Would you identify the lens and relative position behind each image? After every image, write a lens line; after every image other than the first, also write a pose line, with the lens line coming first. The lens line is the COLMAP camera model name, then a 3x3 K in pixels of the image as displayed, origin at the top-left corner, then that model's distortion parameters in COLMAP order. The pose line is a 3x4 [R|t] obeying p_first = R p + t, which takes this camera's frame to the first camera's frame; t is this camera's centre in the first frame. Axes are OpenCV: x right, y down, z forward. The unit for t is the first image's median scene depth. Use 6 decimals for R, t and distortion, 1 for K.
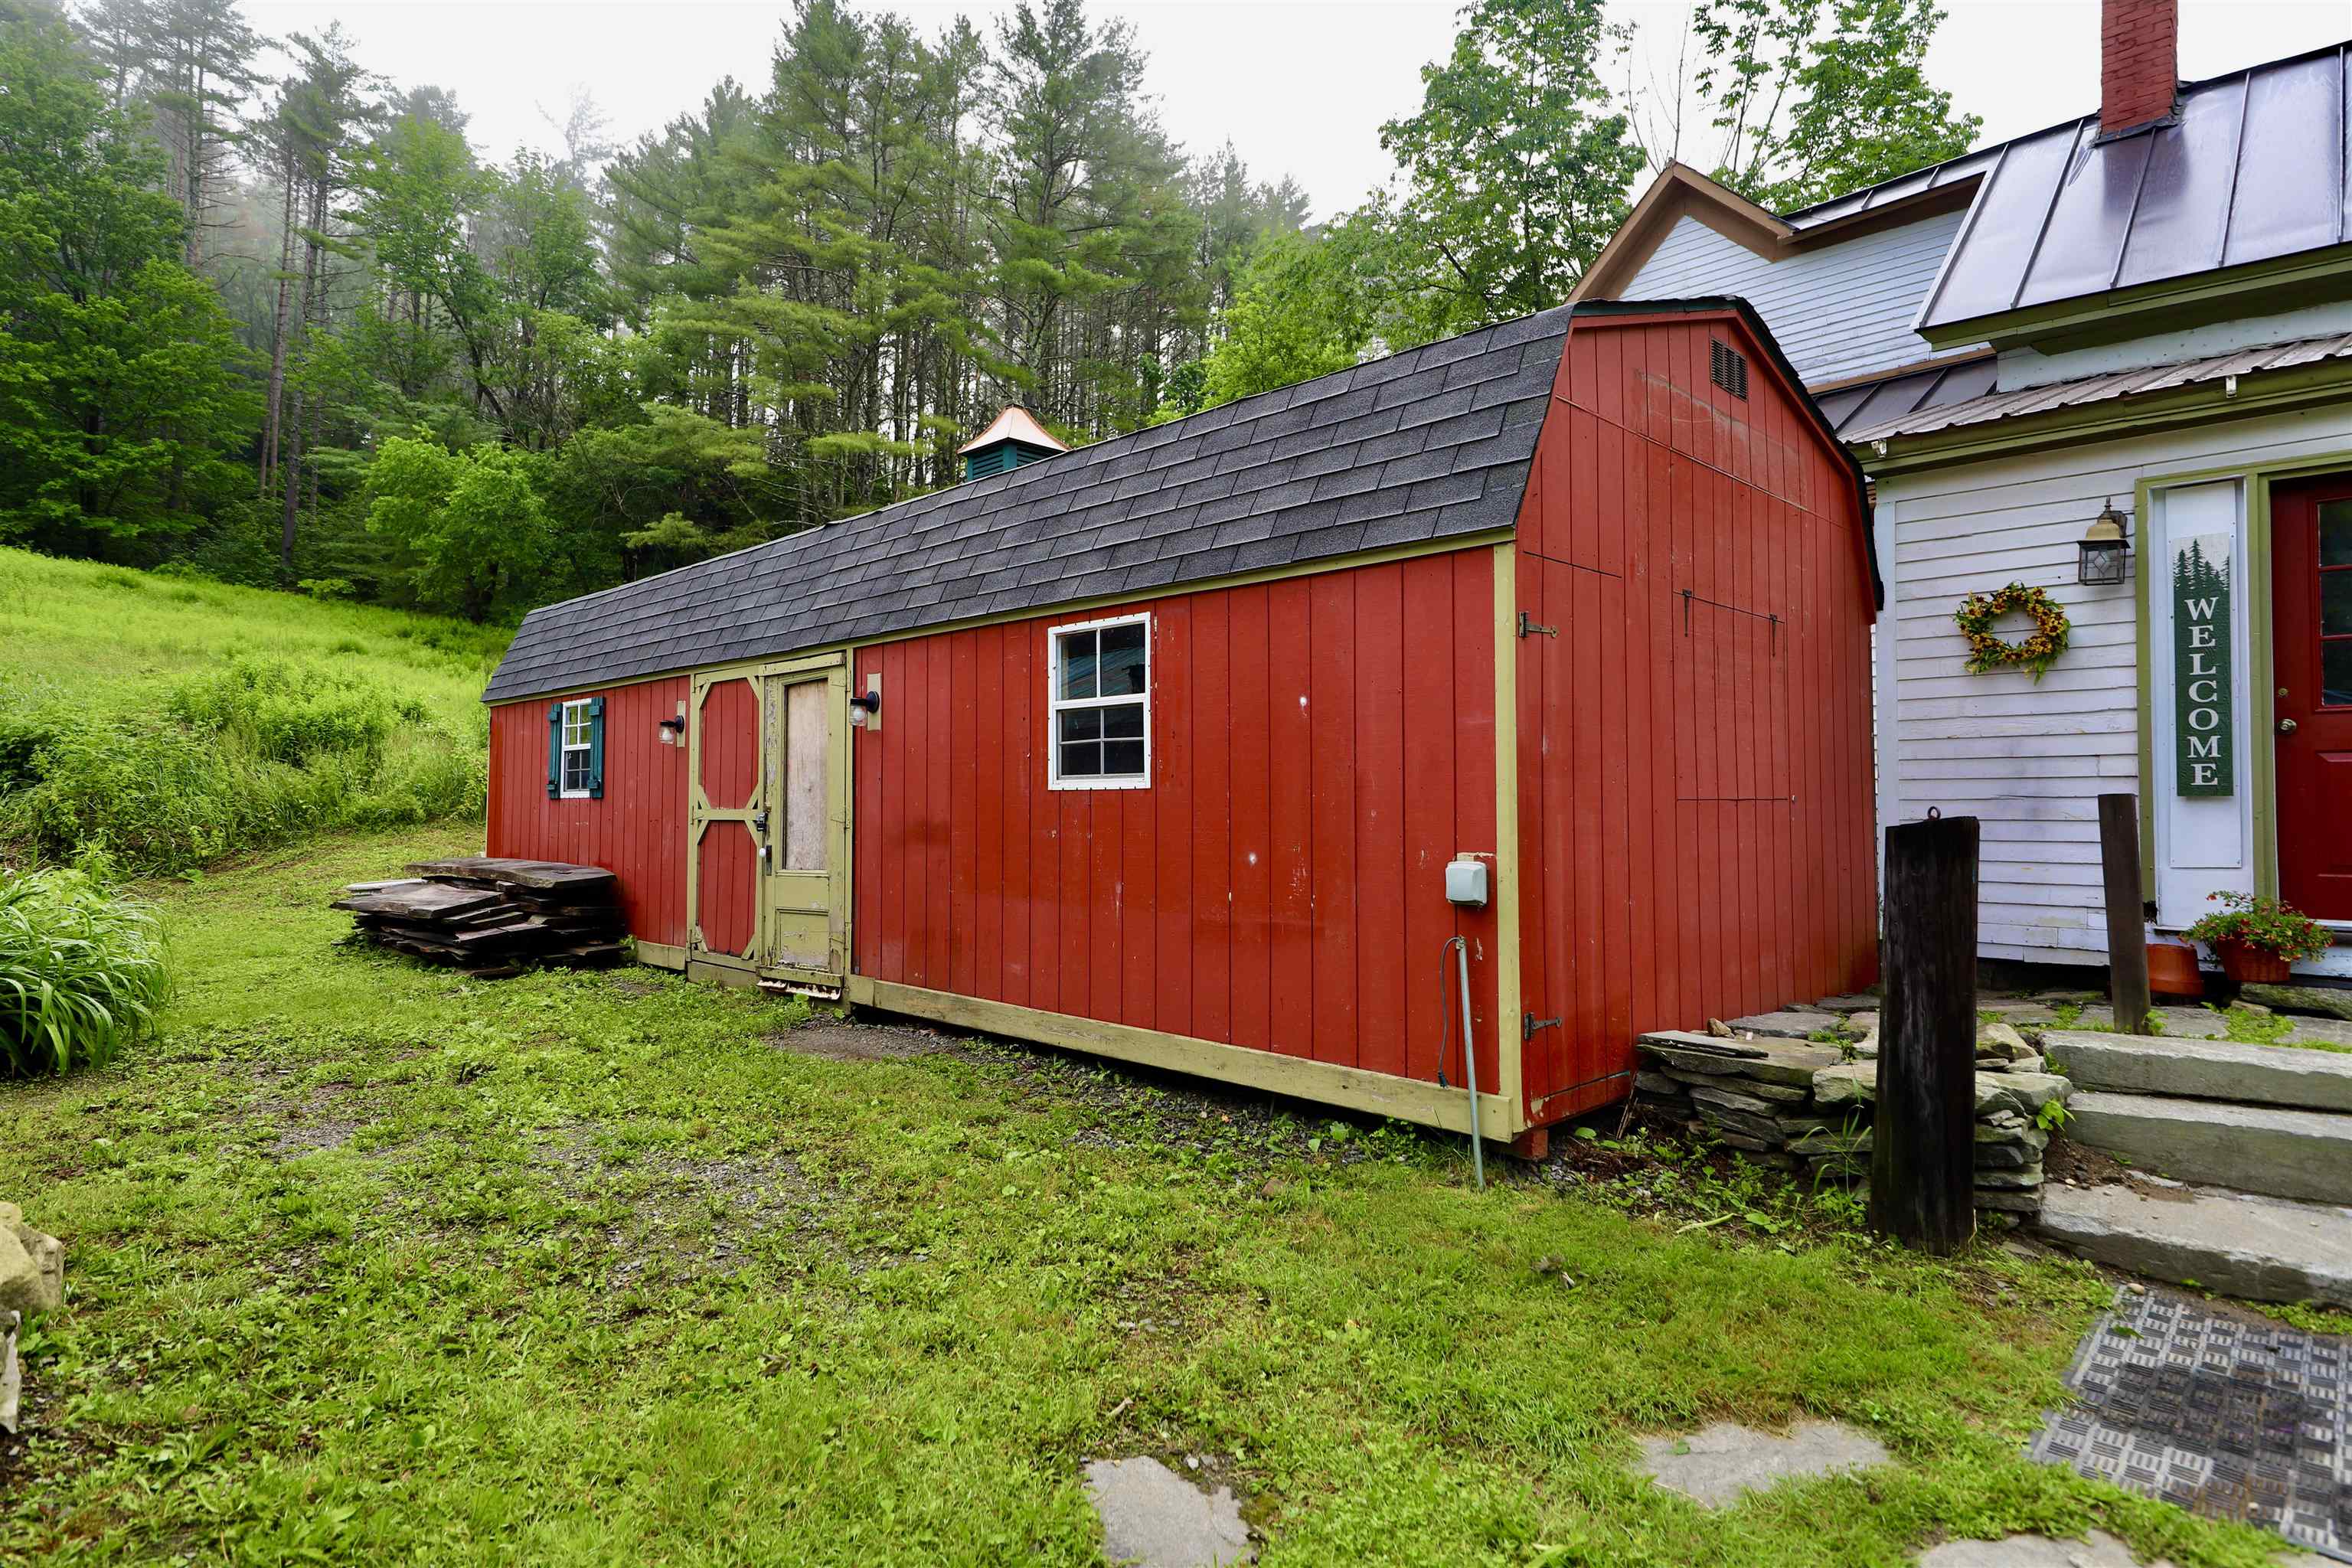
lens RADIAL K [[1314.2, 0, 1205.3], [0, 1314.2, 777.5], [0, 0, 1]] dist [0.000363, 0.000553]
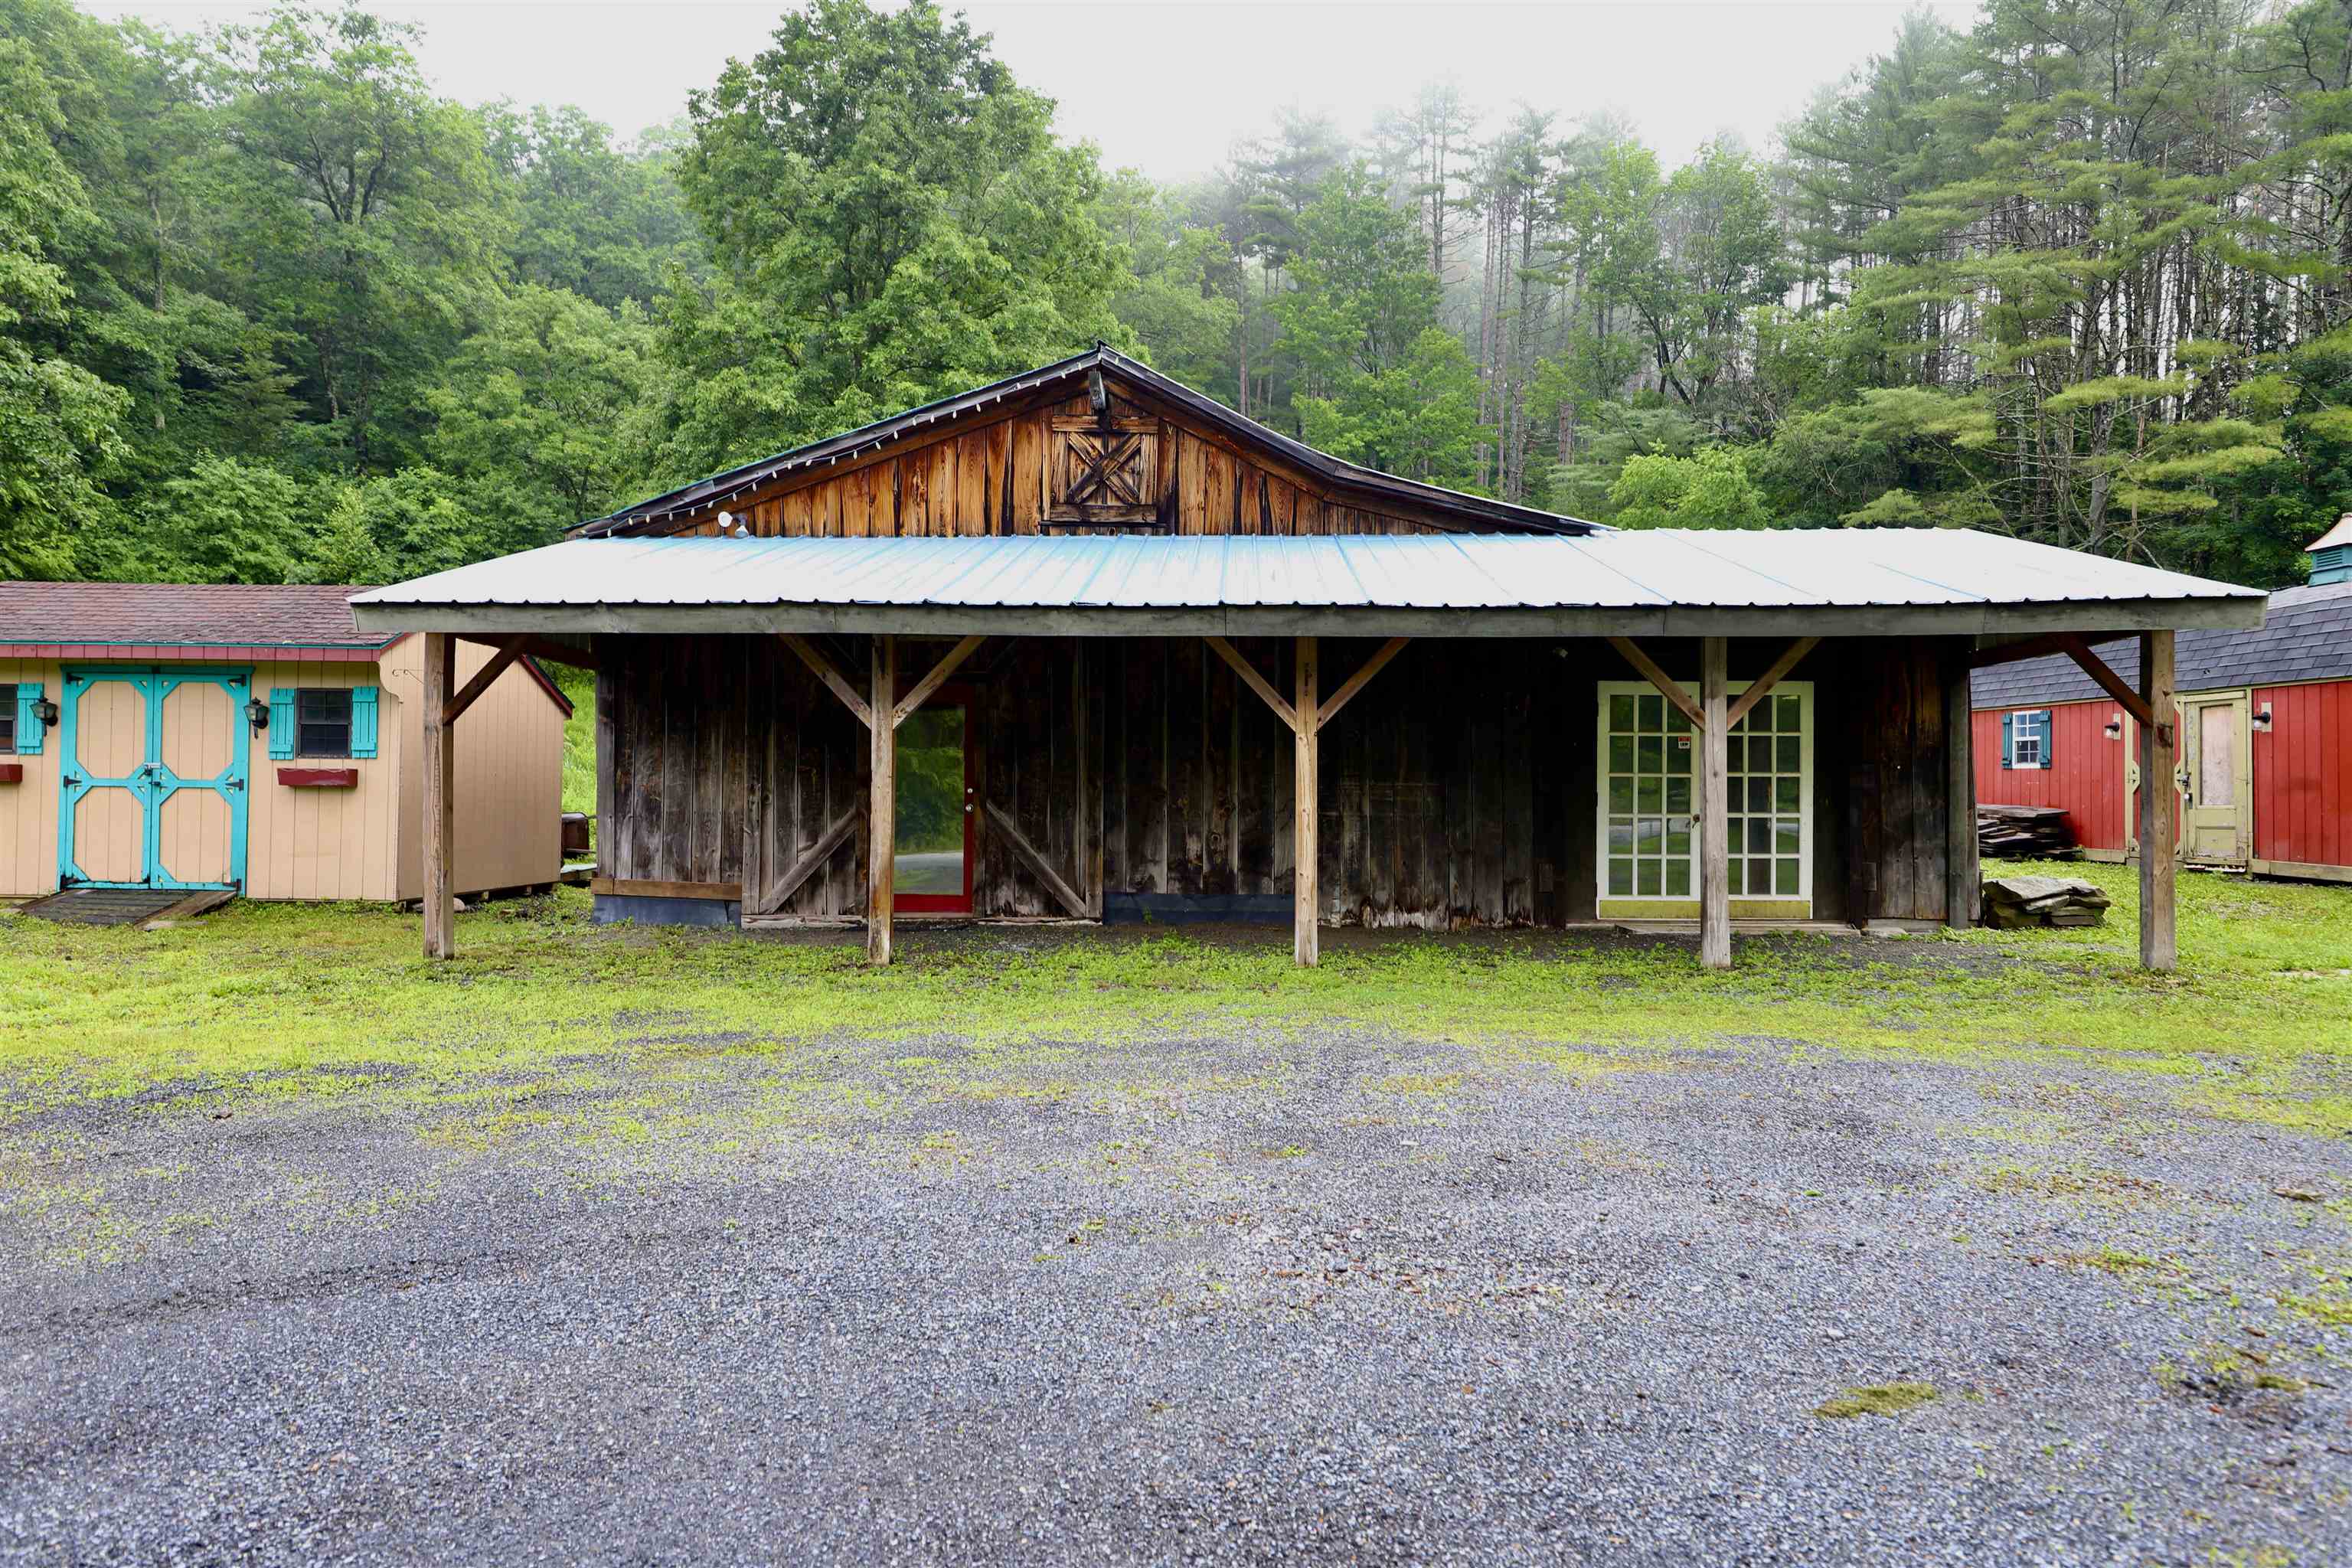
lens RADIAL K [[1528.6, 0, 1177.2], [0, 1528.6, 775.9], [0, 0, 1]] dist [0.020816, 0.001704]
pose [[0.720458, -0.005683, -0.693476, 0.132055], [0.021114, 0.999683, 0.013743, -0.028590], [0.693177, -0.024543, 0.720349, -1.370401]]
